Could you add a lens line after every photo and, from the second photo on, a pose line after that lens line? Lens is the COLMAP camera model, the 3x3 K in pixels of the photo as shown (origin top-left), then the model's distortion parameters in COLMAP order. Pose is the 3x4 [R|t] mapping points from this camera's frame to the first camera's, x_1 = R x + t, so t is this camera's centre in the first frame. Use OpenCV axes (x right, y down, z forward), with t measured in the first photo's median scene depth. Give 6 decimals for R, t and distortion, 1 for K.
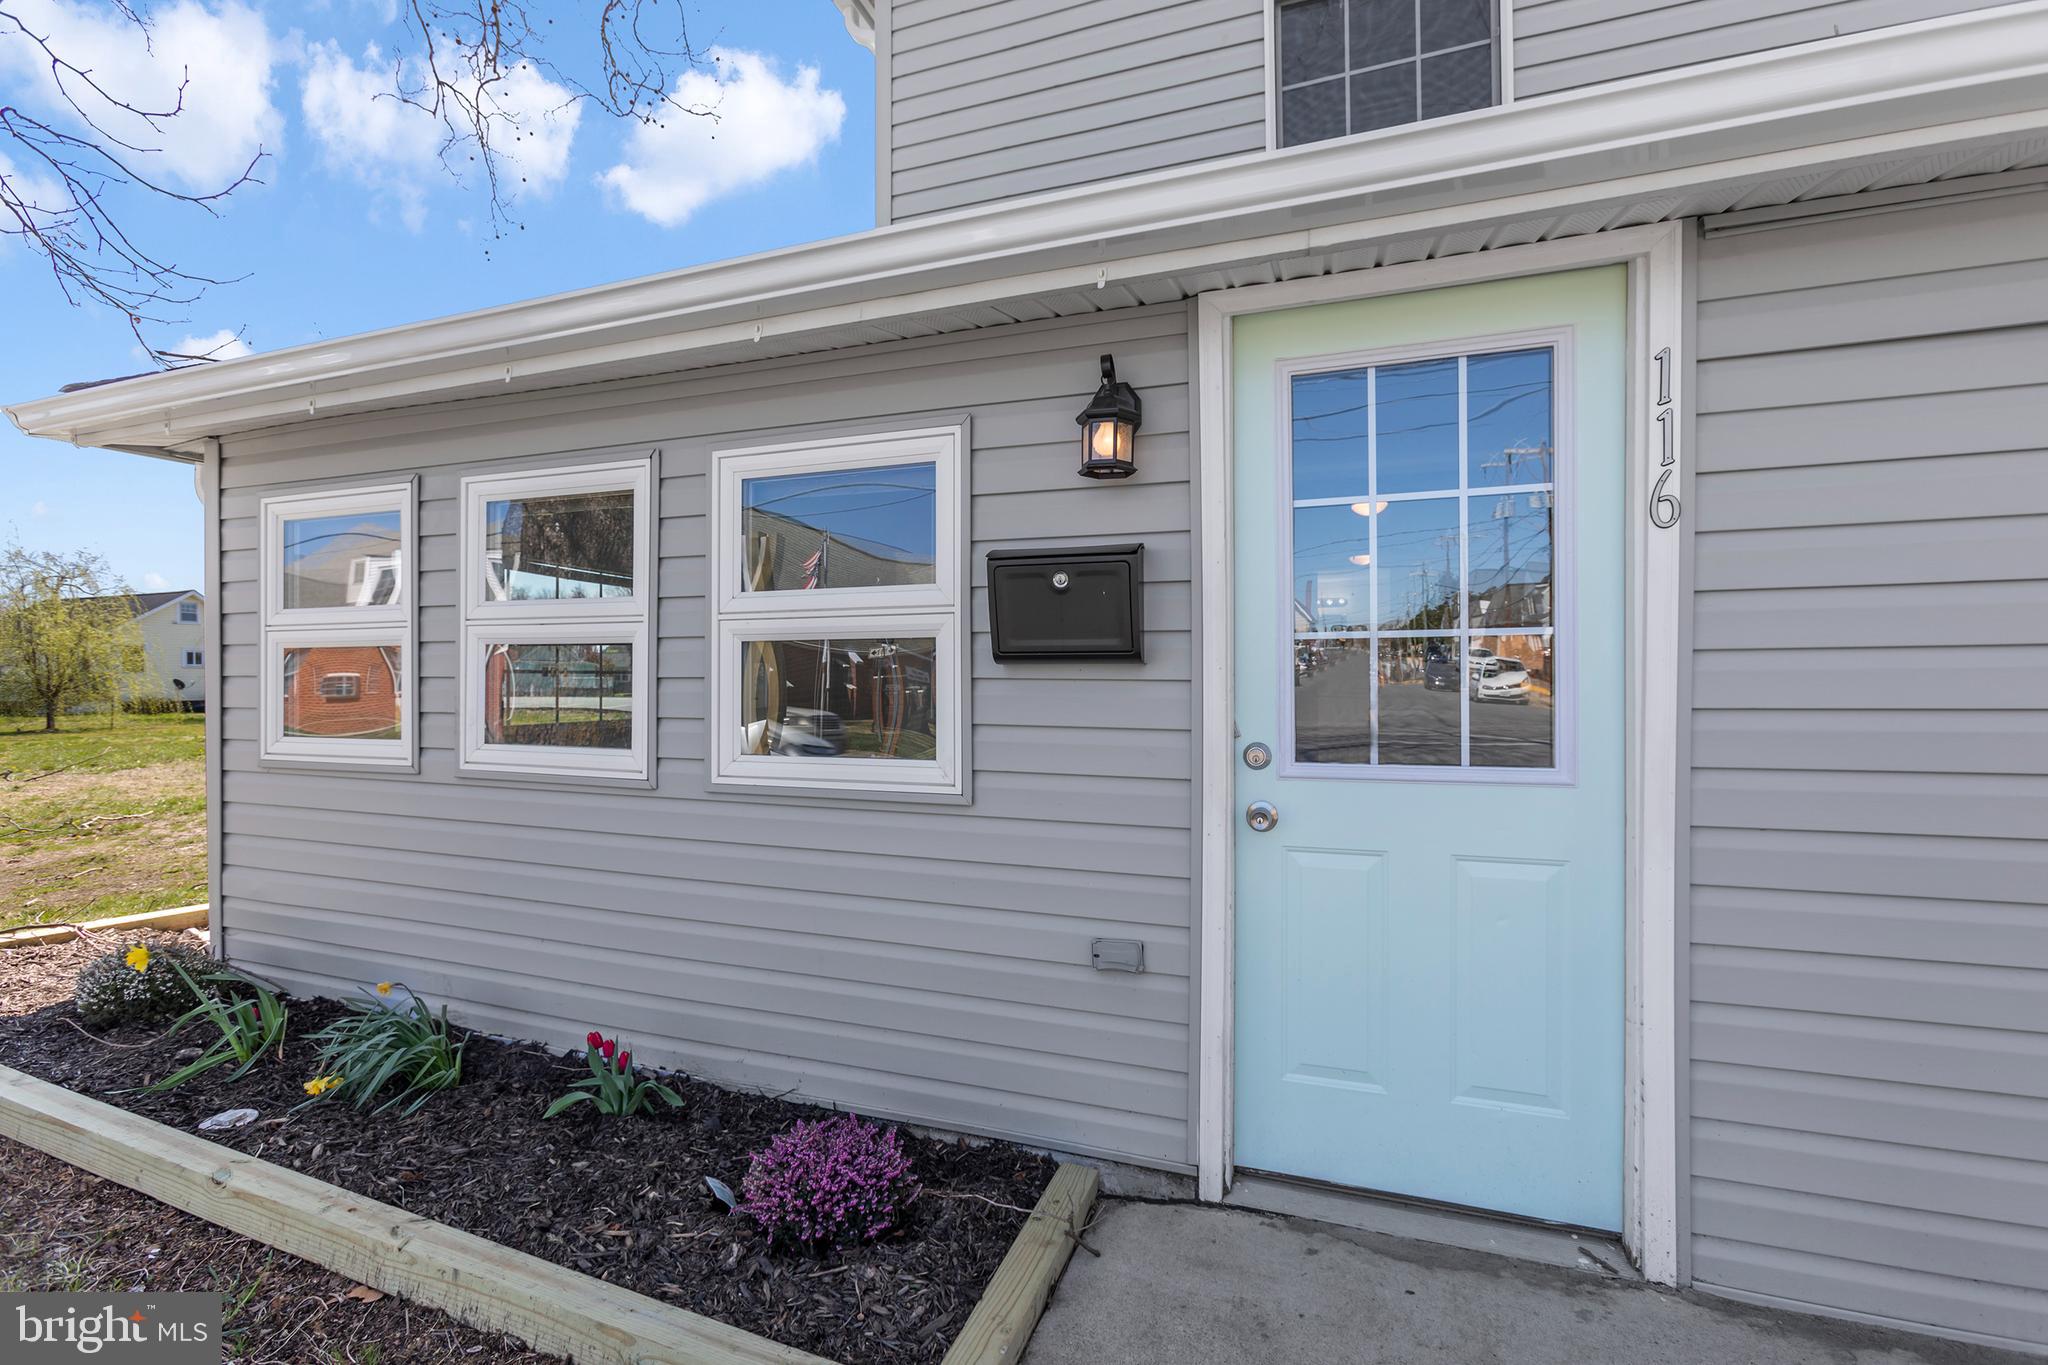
lens RADIAL K [[913.5, 0, 1026.5], [0, 913.5, 675.3], [0, 0, 1]] dist [-0.024507, 0.021952]
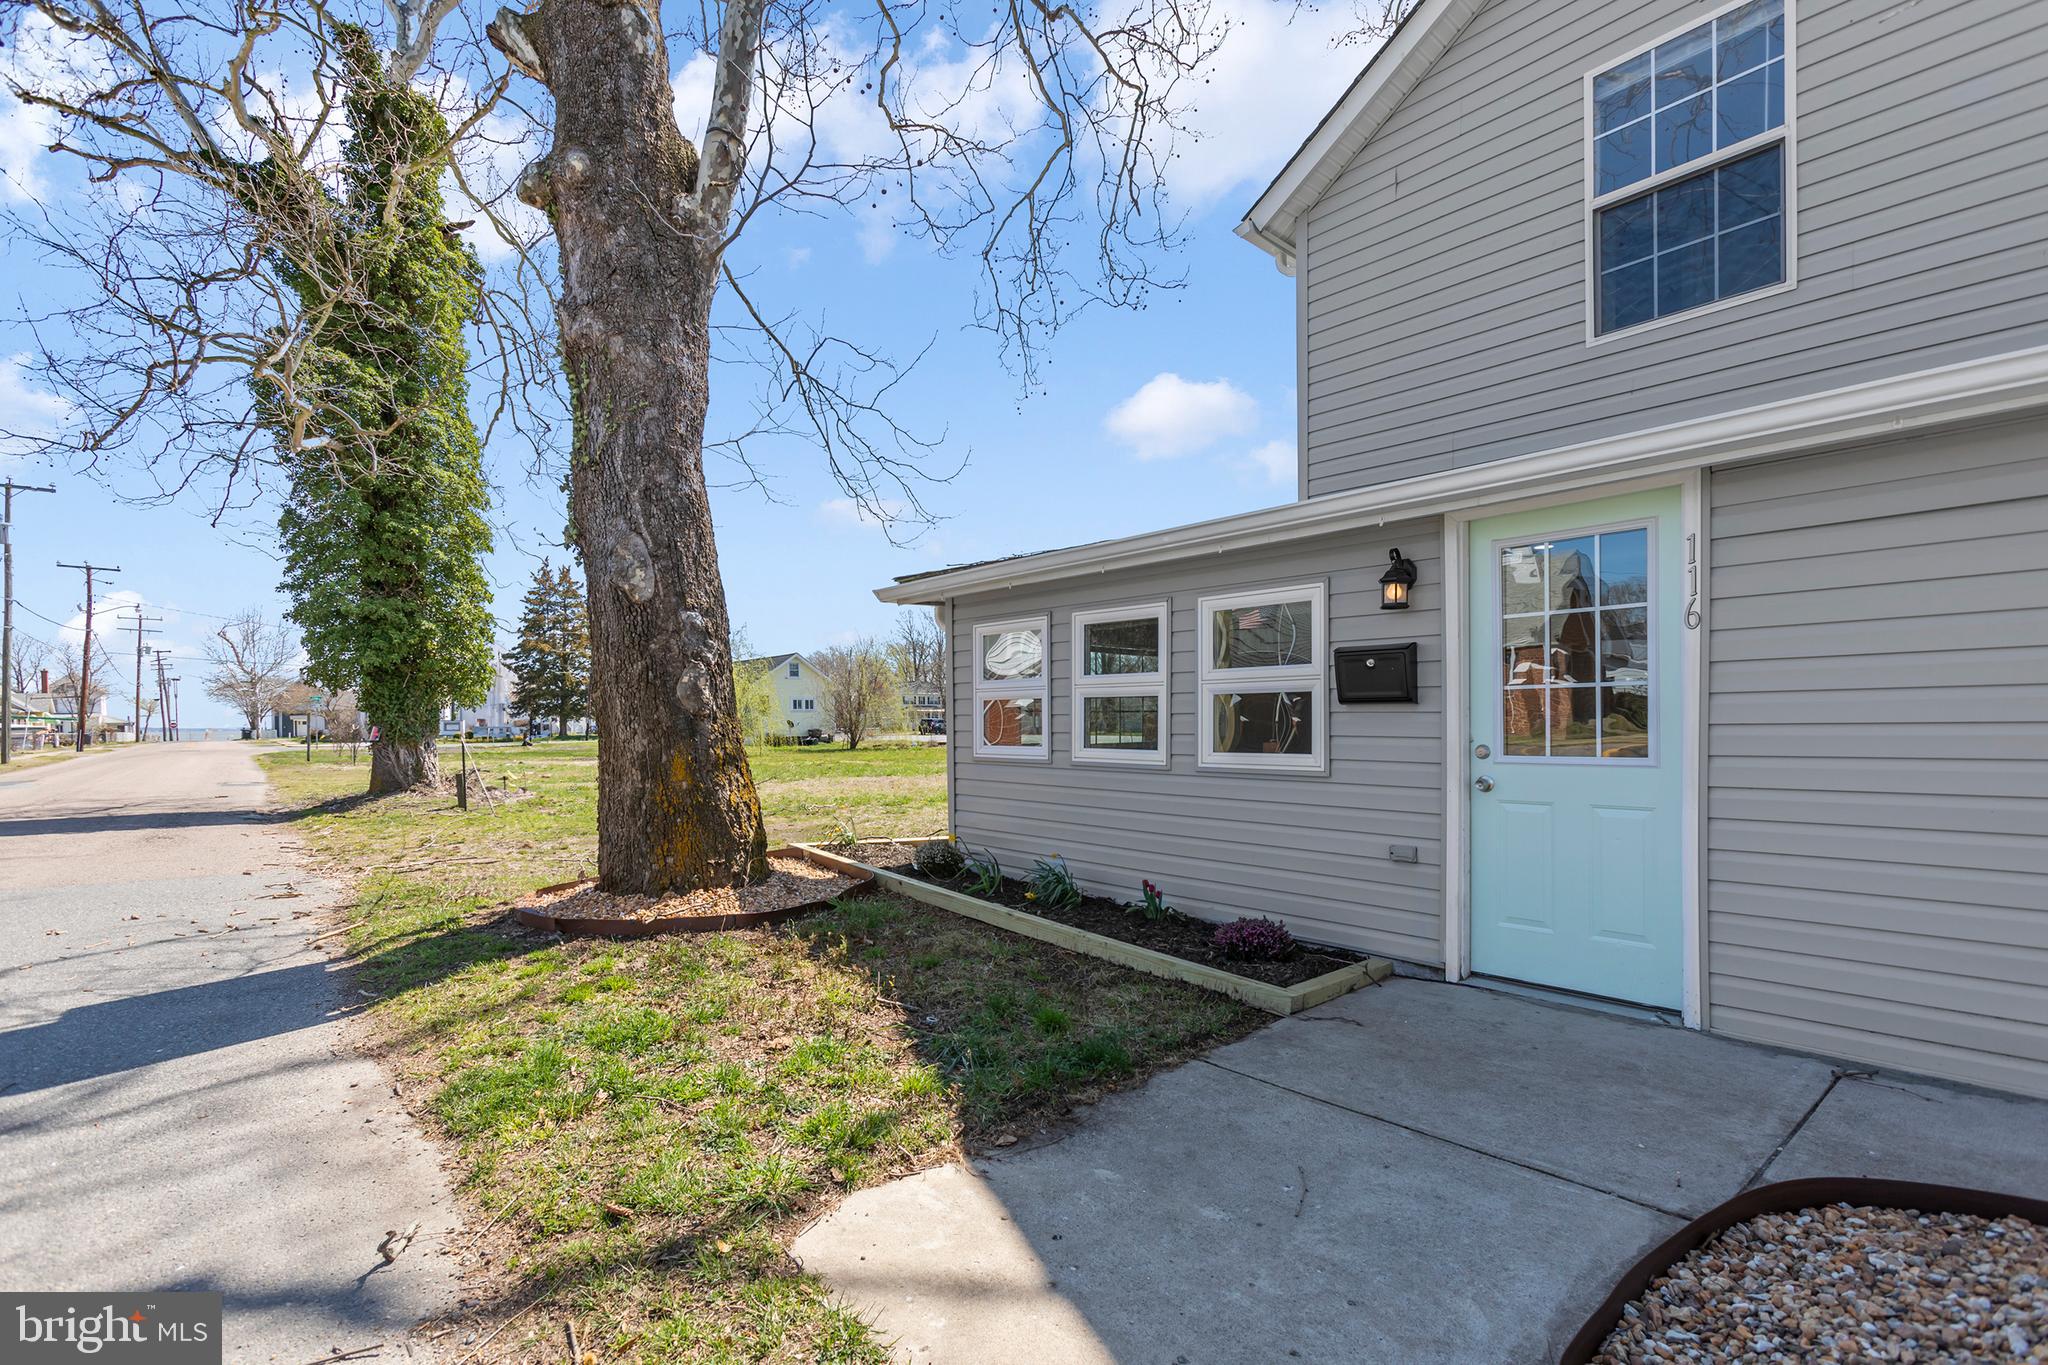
lens RADIAL K [[947.4, 0, 1019.2], [0, 947.4, 742.3], [0, 0, 1]] dist [0.000770, 0.001664]
pose [[0.881122, 0.006654, -0.472843, 0.338155], [0.007241, 0.999594, 0.027560, 0.007629], [0.472834, -0.027708, 0.880716, -1.184297]]
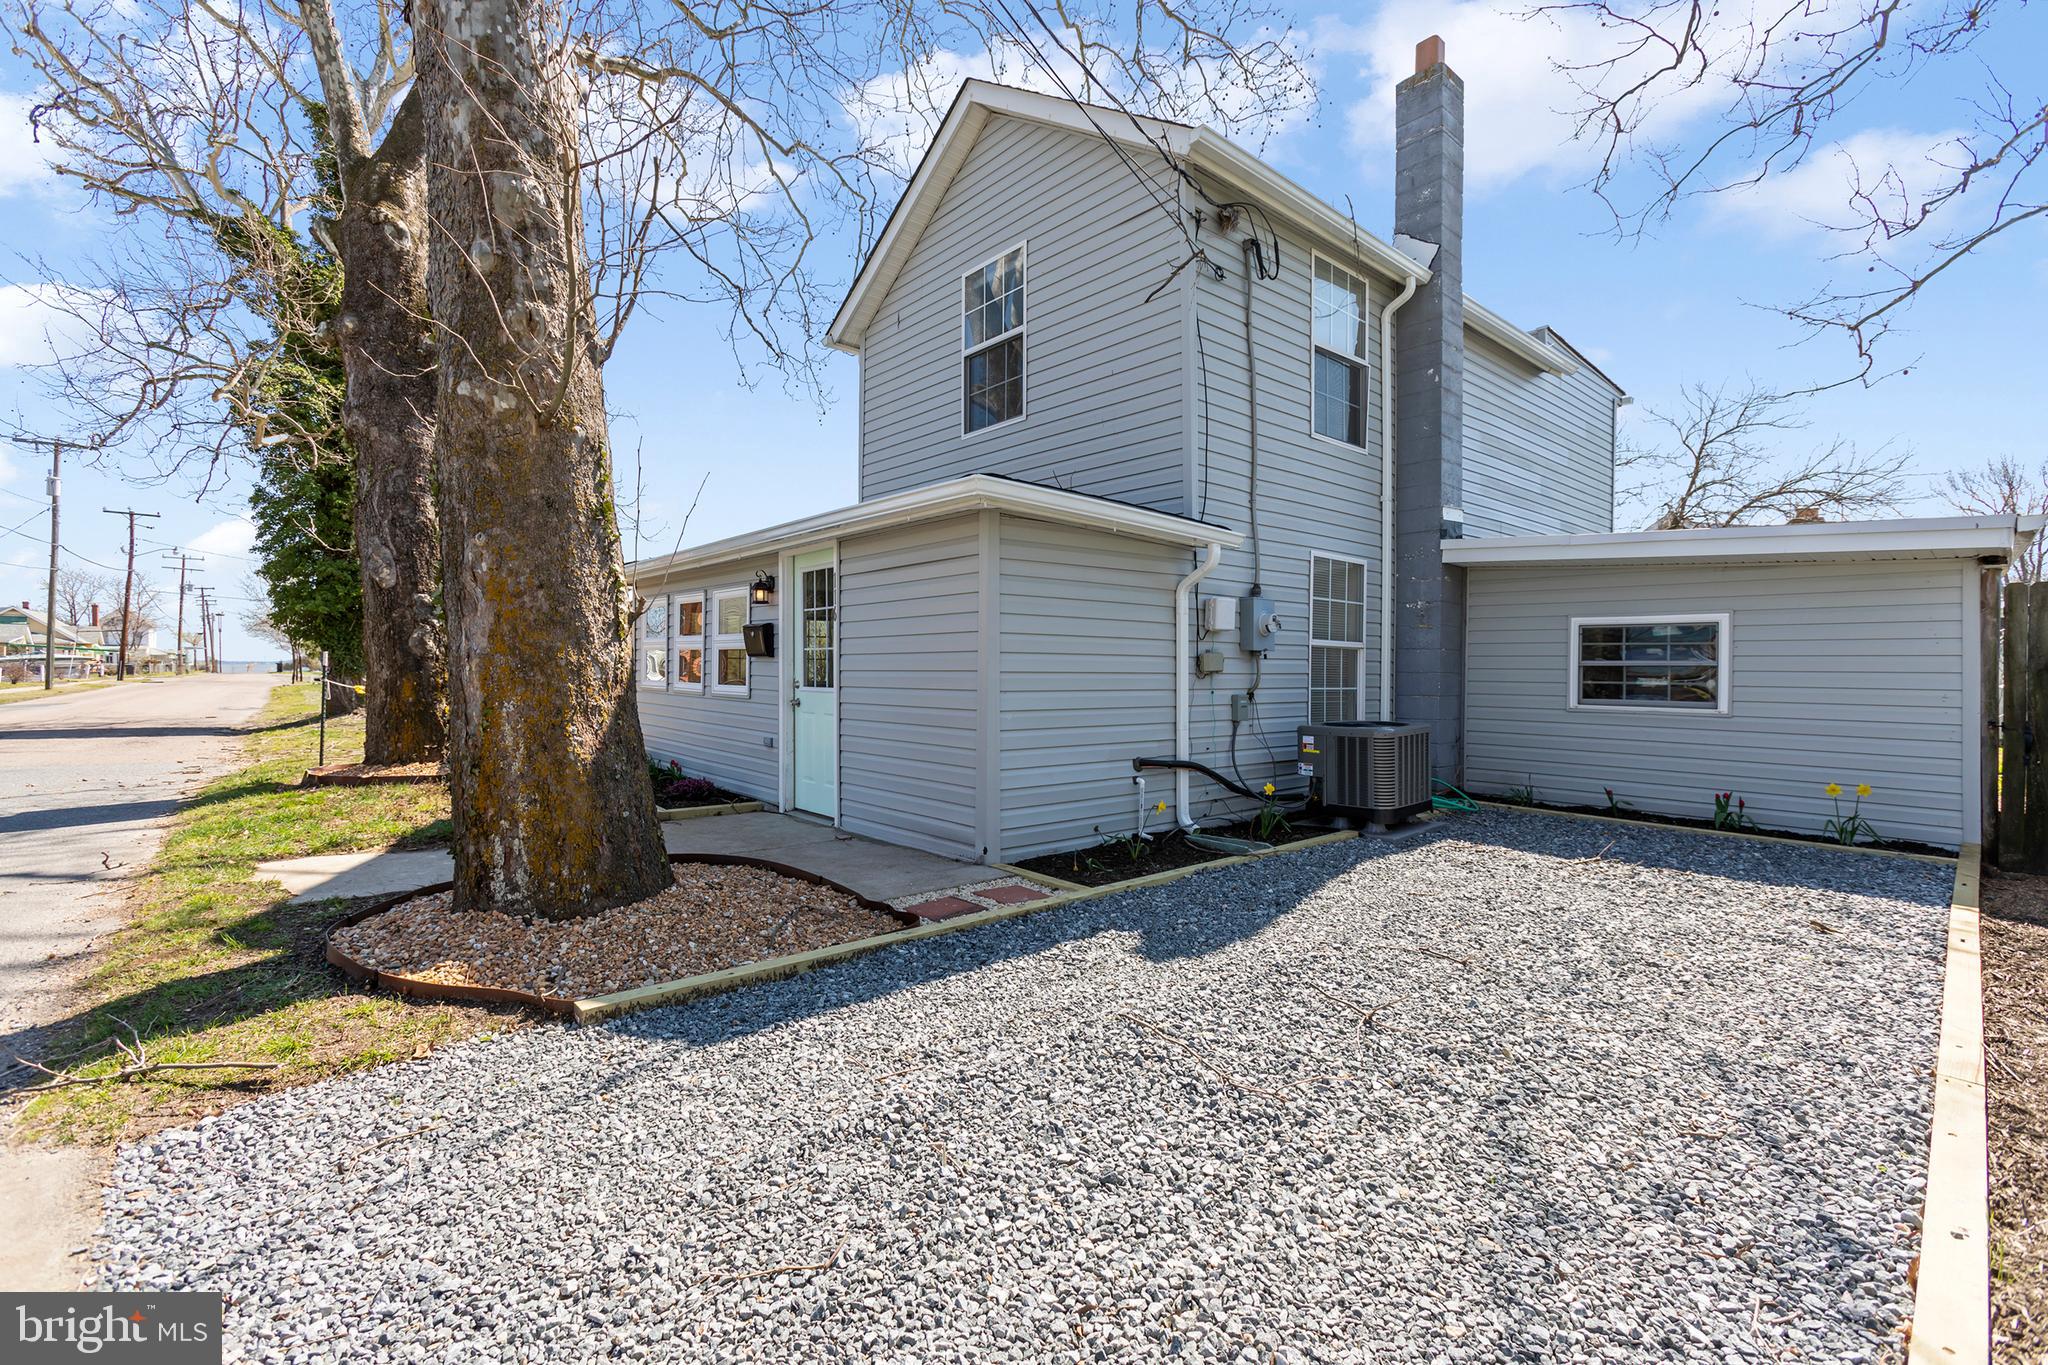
lens RADIAL K [[923.0, 0, 1024.0], [0, 923.0, 682.5], [0, 0, 1]] dist [0.002564, 0.000210]
pose [[0.874582, 0.017719, -0.484554, 2.712626], [-0.006833, 0.999683, 0.024223, -0.007606], [0.484829, -0.017874, 0.874426, -1.630937]]
